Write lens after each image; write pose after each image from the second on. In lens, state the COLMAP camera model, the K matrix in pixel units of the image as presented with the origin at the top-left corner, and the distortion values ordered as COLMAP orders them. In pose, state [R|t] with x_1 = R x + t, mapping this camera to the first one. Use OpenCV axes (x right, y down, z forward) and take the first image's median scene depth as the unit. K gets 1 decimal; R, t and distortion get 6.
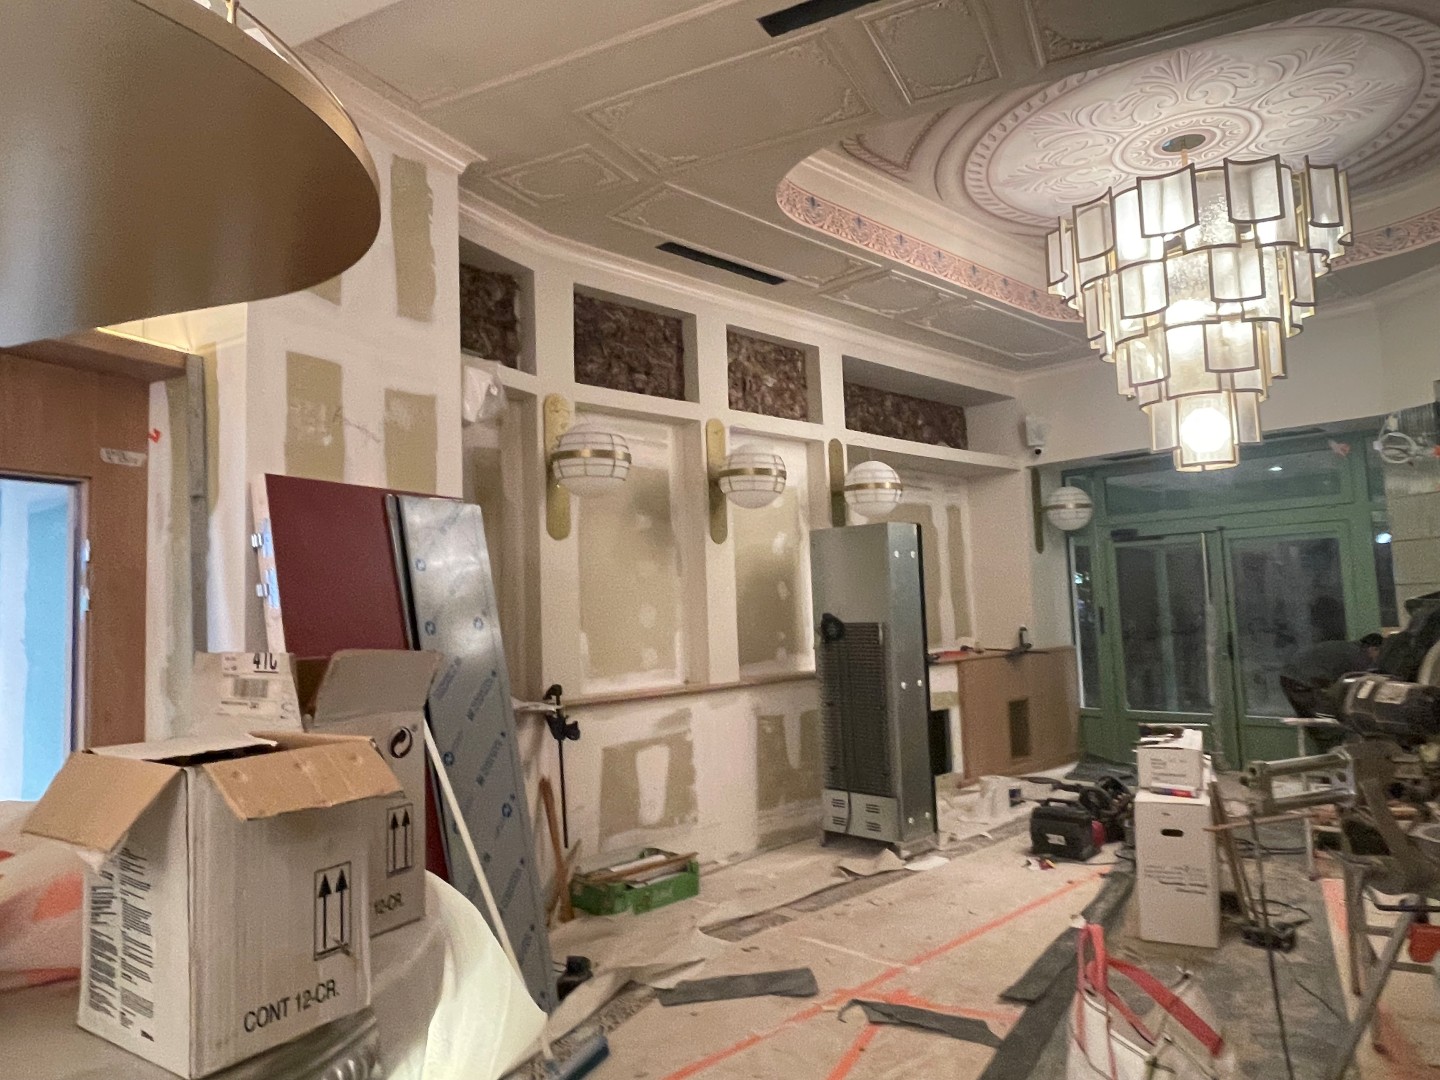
lens RADIAL K [[916.9, 0, 719.5], [0, 916.9, 541.8], [0, 0, 1]] dist [0.001633, 0.000321]
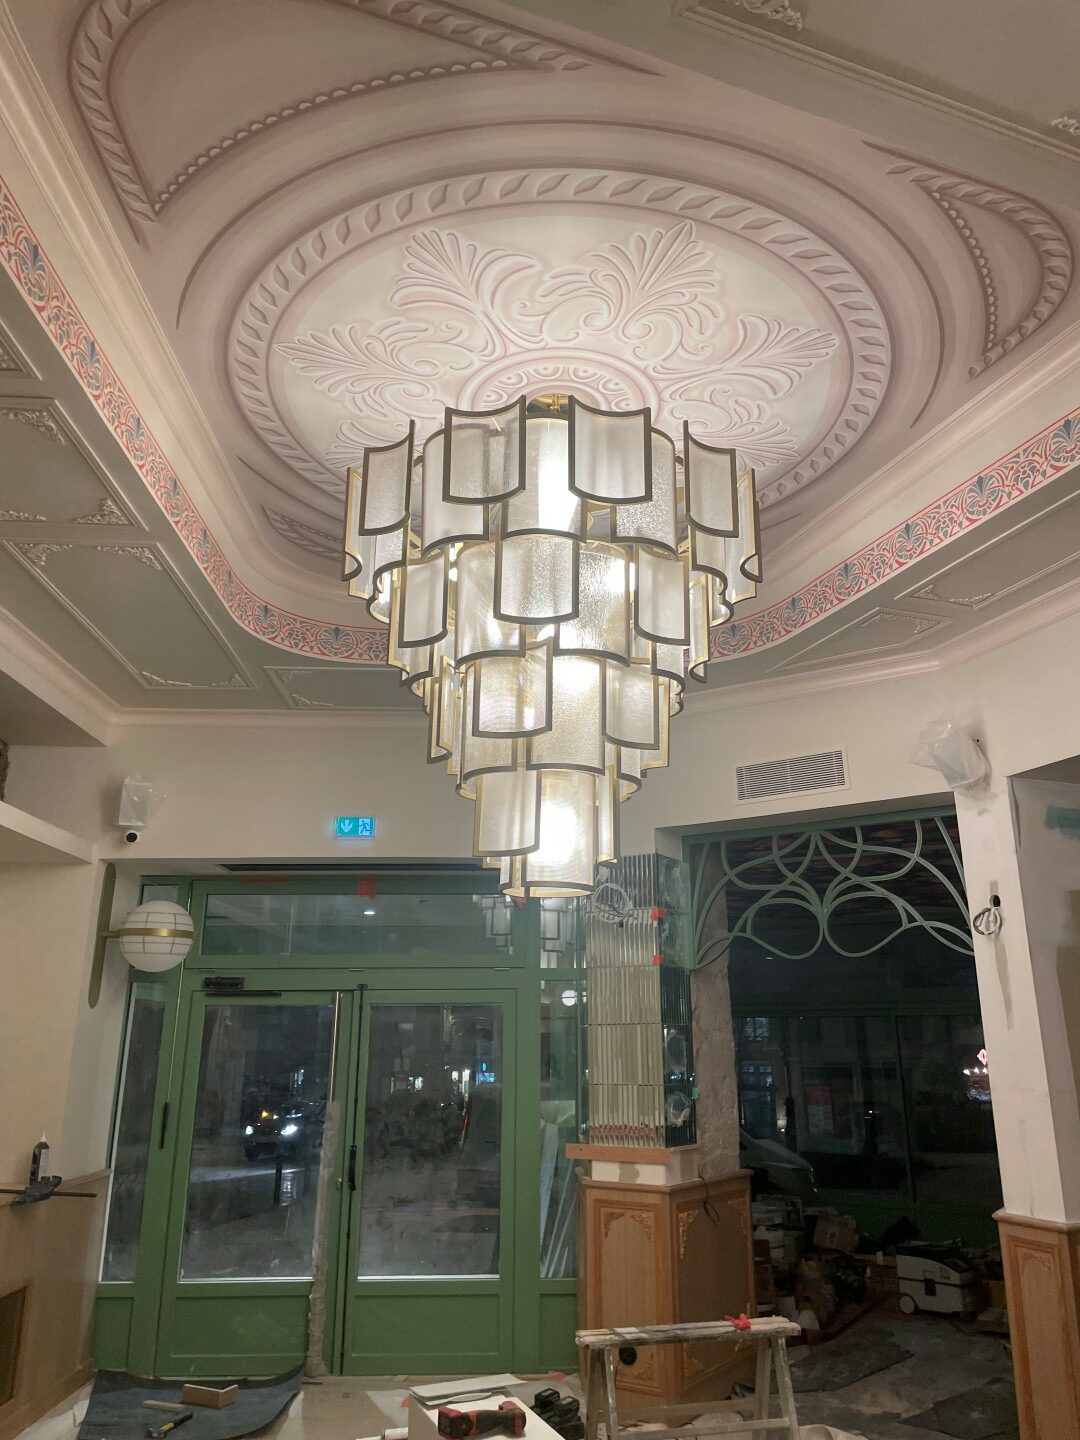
lens RADIAL K [[1083.8, 0, 542.3], [0, 1083.8, 720.1], [0, 0, 1]] dist [0.039937, -0.004682]
pose [[0.667862, 0.256399, 0.698727, -0.002434], [-0.083862, 0.958735, -0.271652, 0.002971], [-0.739545, 0.122829, 0.661805, 0.315737]]
